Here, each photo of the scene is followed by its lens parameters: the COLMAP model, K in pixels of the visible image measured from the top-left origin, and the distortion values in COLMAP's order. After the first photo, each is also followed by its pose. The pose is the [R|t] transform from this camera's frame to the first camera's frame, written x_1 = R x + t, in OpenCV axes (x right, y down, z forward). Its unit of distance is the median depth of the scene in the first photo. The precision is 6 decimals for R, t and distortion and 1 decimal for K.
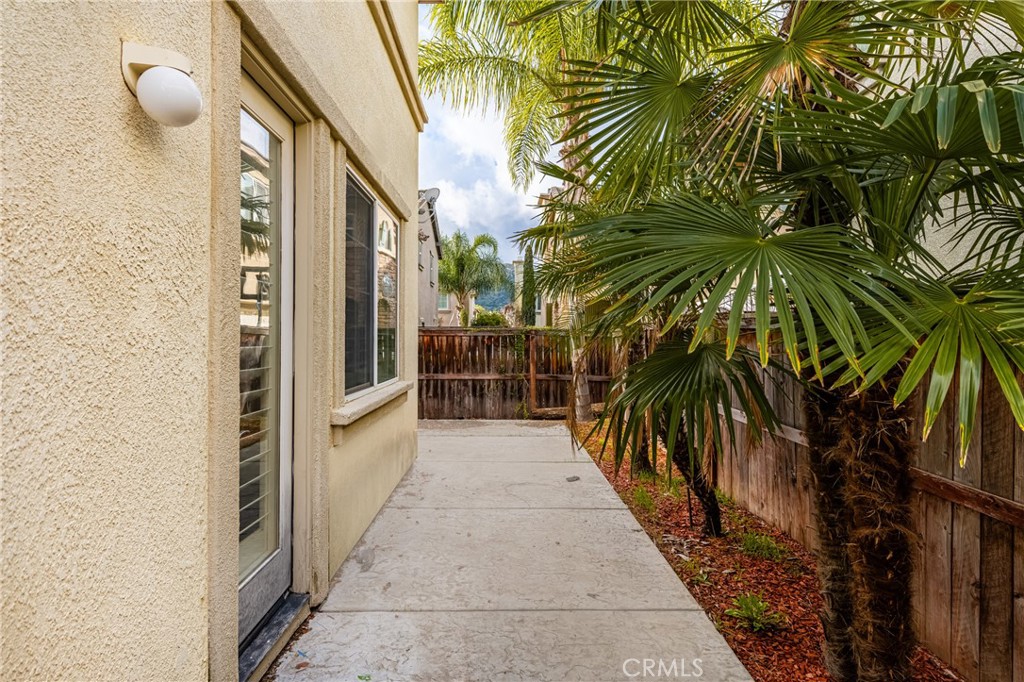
lens RADIAL K [[538.3, 0, 512.3], [0, 538.3, 339.0], [0, 0, 1]] dist [0.000455, 0.000005]
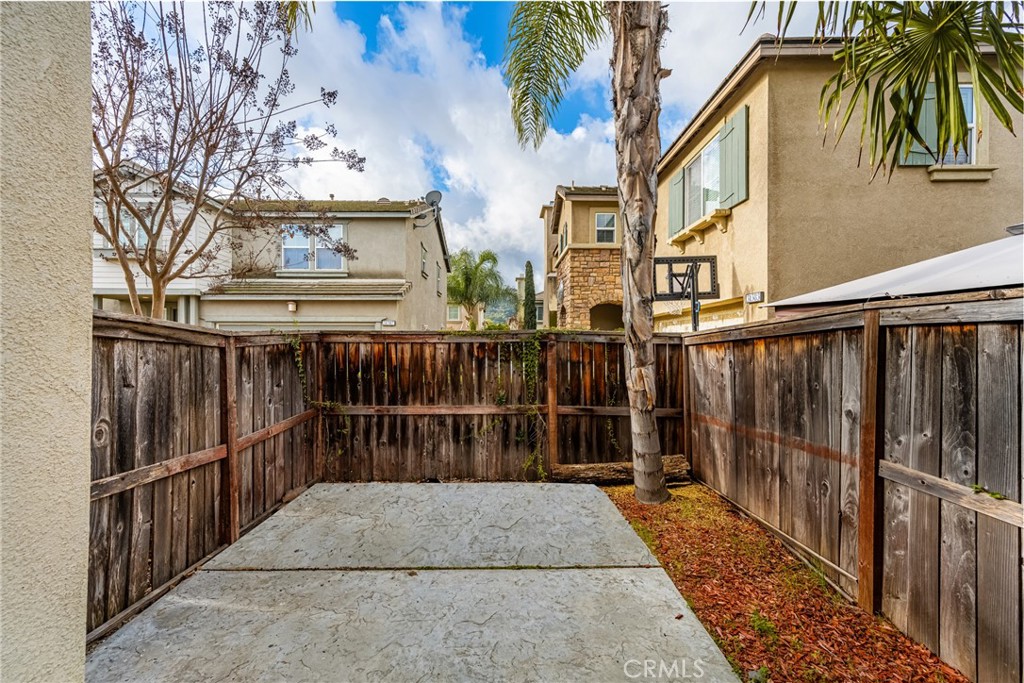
lens RADIAL K [[414.3, 0, 510.7], [0, 414.3, 344.7], [0, 0, 1]] dist [0.000677, -0.000105]
pose [[0.999953, -0.000514, -0.009634, -0.004492], [0.000495, 0.999998, -0.001962, -0.003084], [0.009635, 0.001957, 0.999952, 0.530212]]
